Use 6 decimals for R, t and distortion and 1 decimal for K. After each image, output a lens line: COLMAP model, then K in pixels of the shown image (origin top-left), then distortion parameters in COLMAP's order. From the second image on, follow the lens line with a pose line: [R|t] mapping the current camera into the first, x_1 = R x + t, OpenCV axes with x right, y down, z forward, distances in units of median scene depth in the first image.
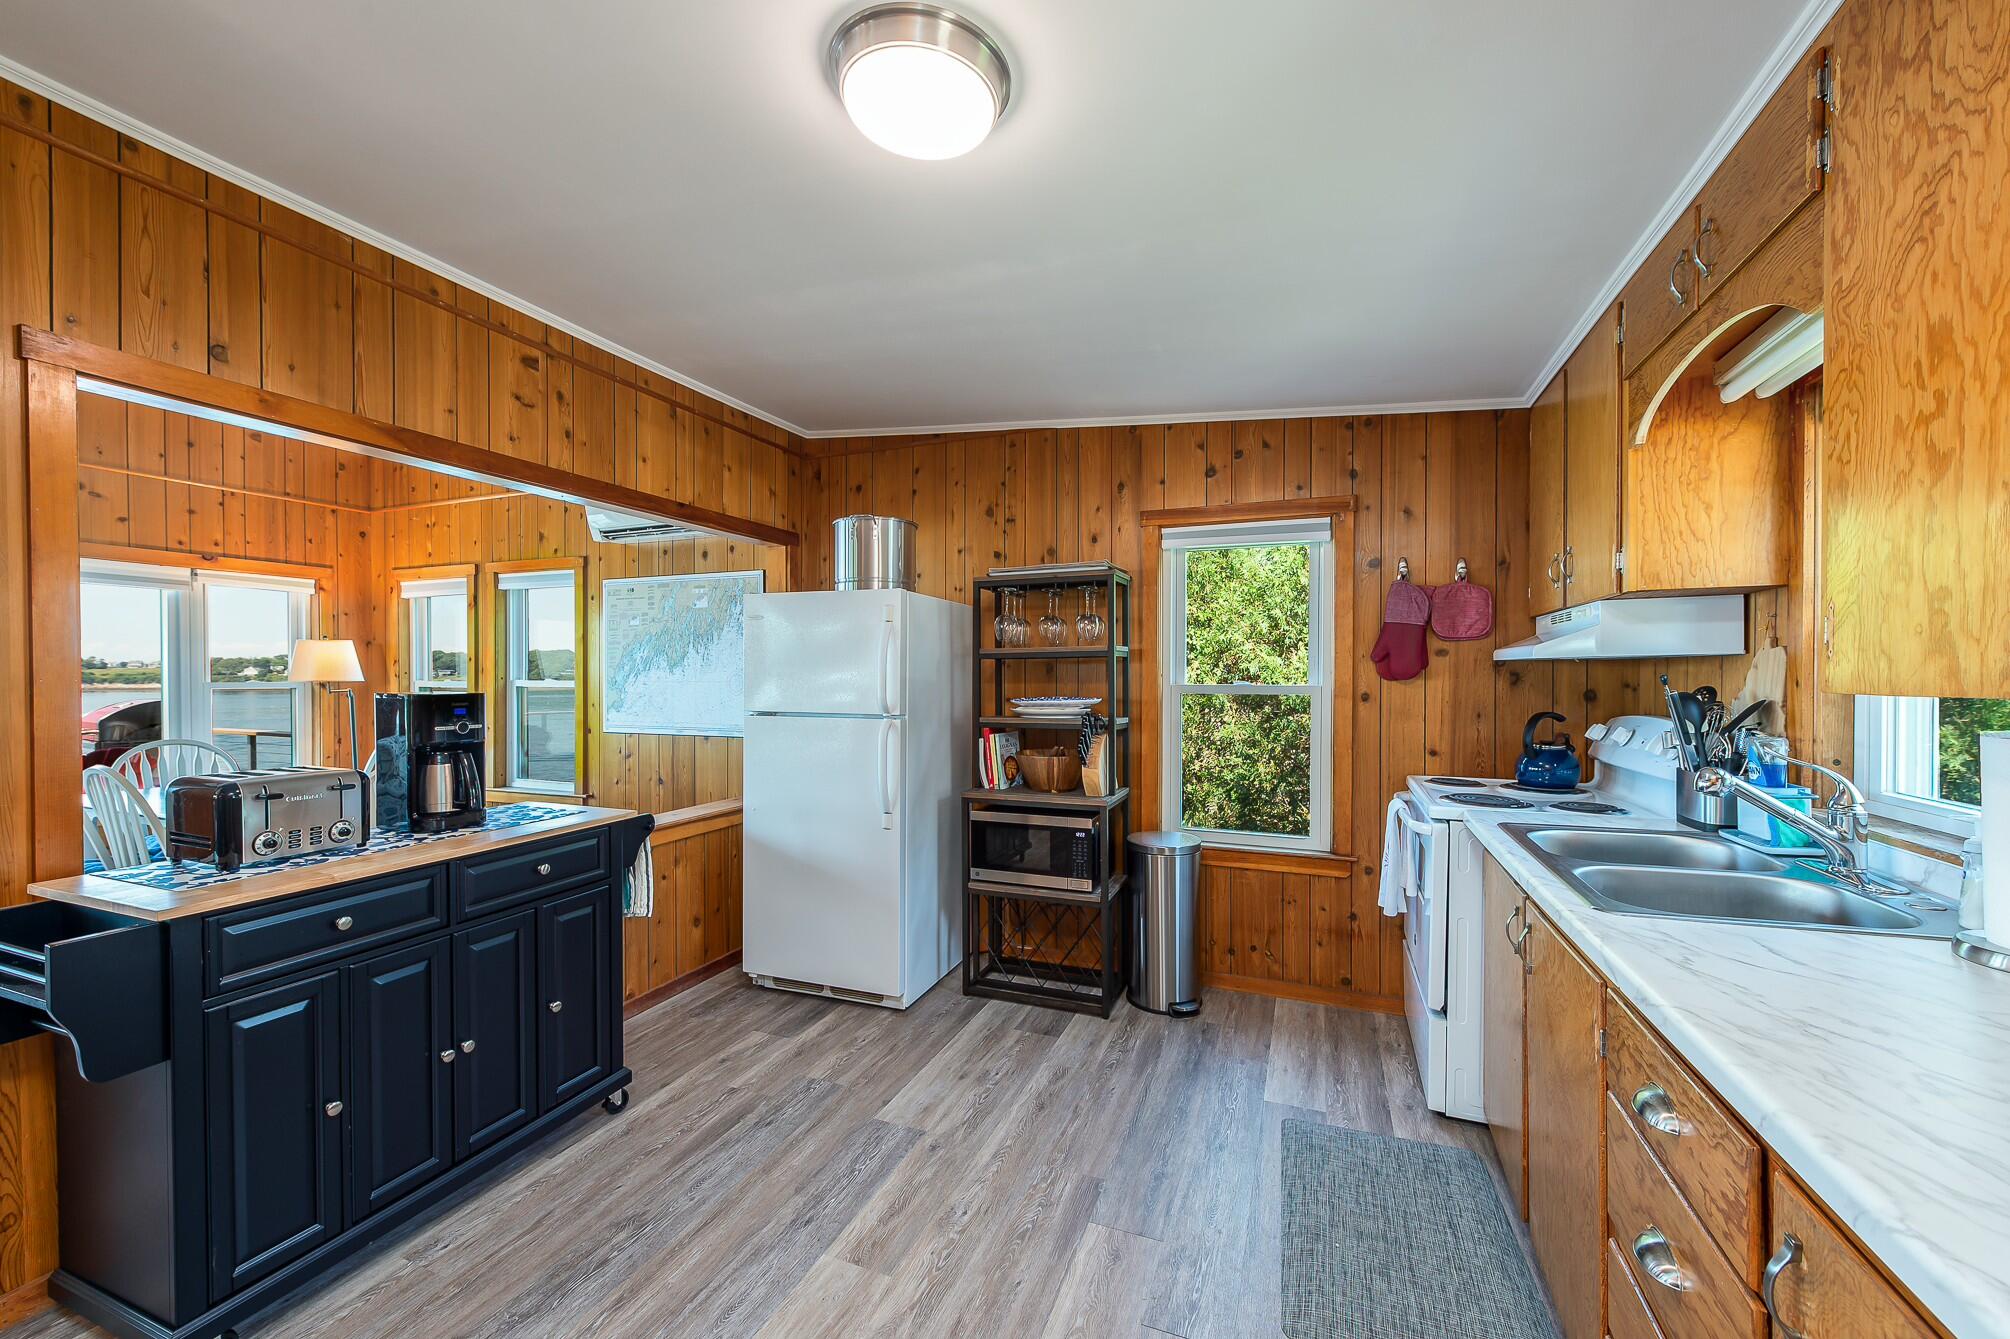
lens RADIAL K [[785.4, 0, 997.9], [0, 785.4, 685.7], [0, 0, 1]] dist [0.000743, -0.000332]
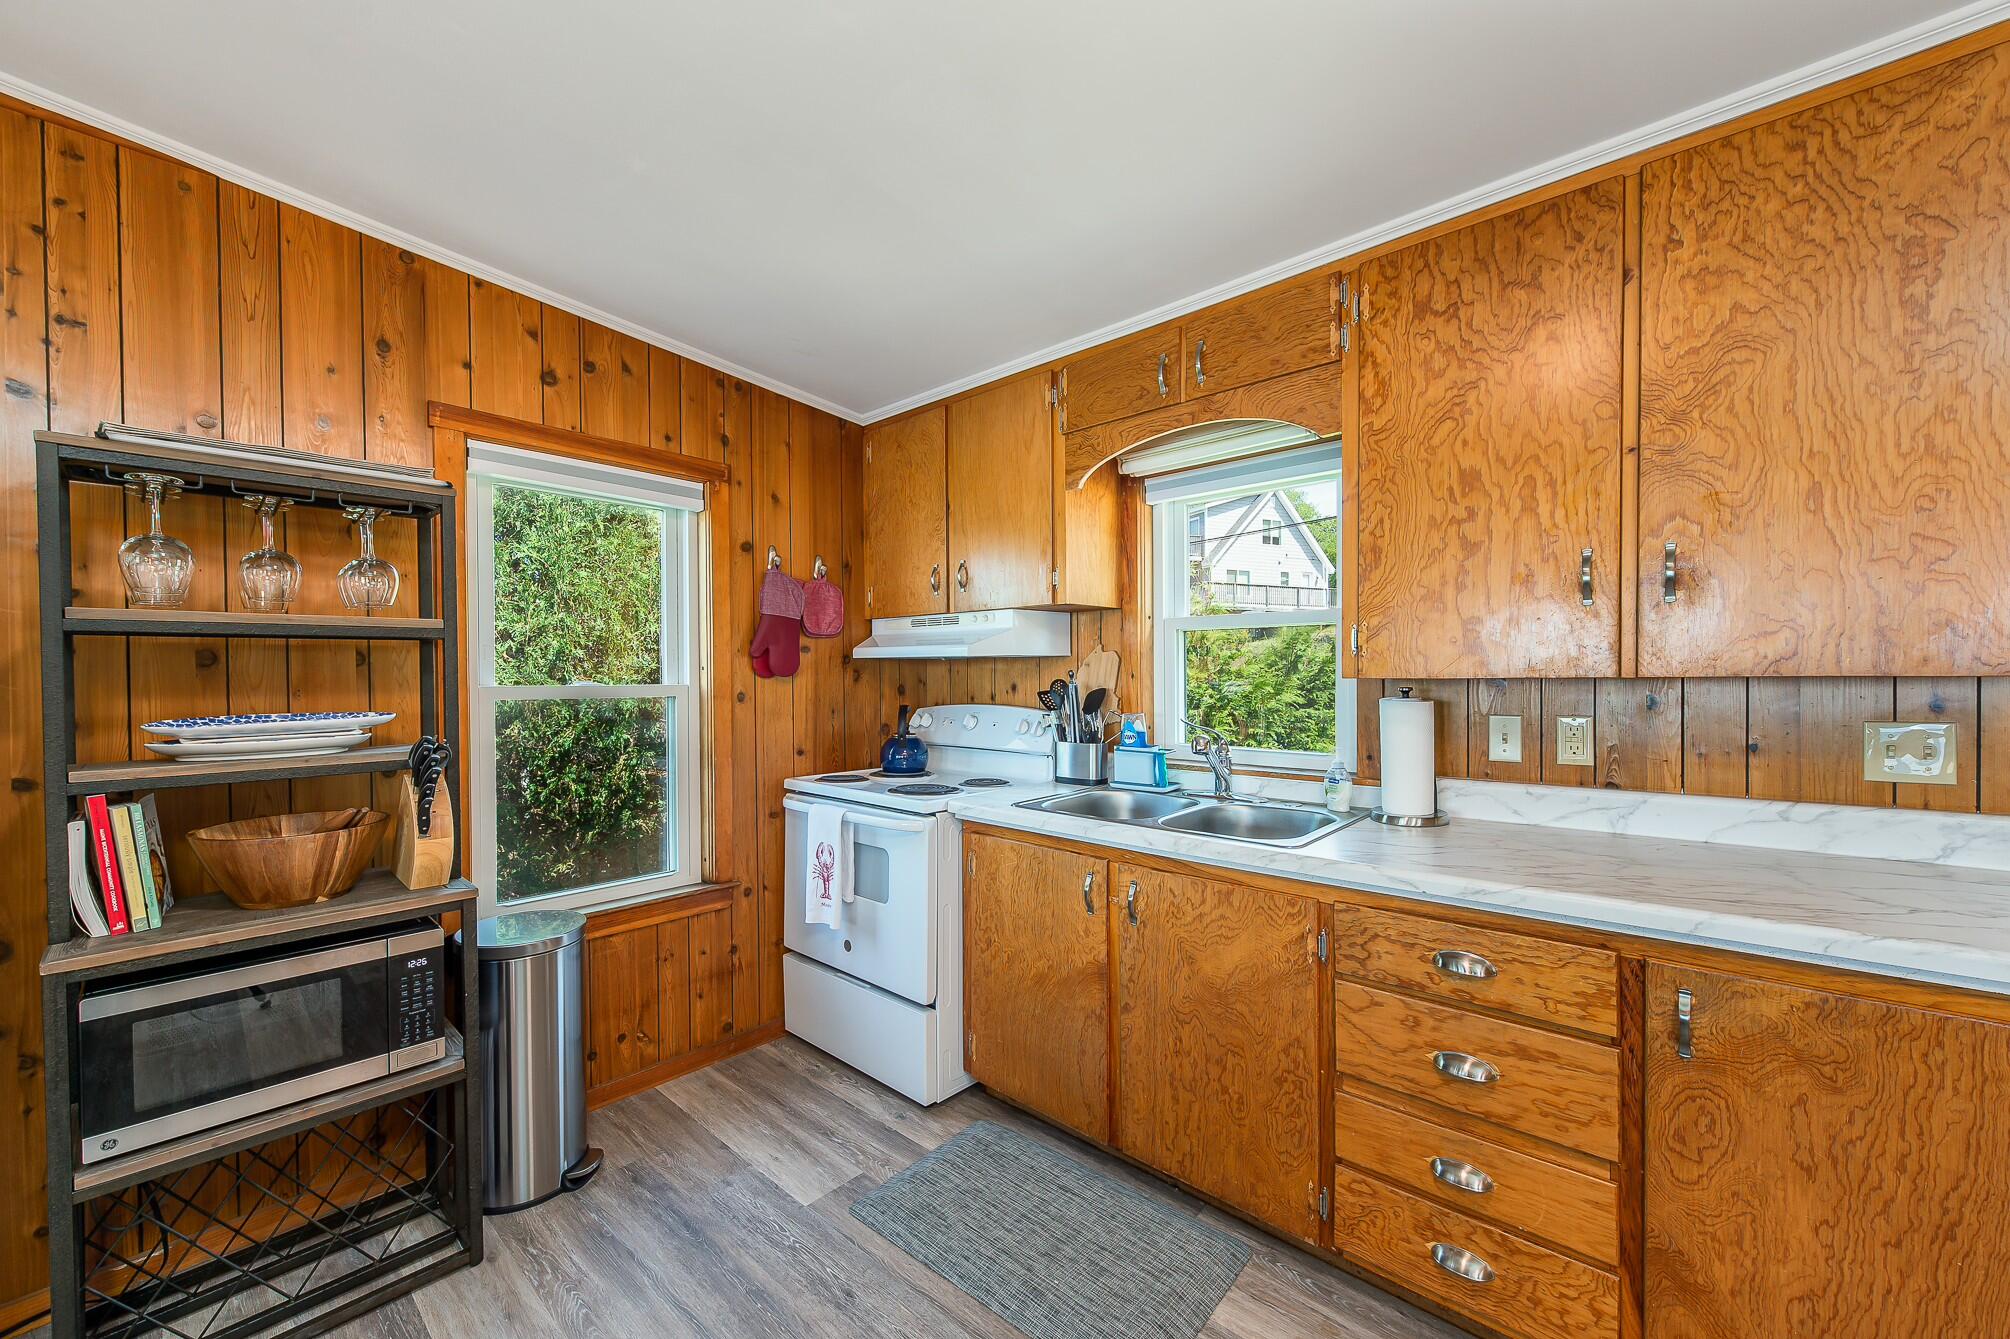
lens RADIAL K [[785.4, 0, 997.9], [0, 785.4, 685.7], [0, 0, 1]] dist [0.000743, -0.000332]
pose [[0.346088, -0.012717, 0.938116, -0.269579], [0.016811, 0.999832, 0.007351, 0.000087], [-0.938052, 0.013227, 0.346243, 0.437059]]
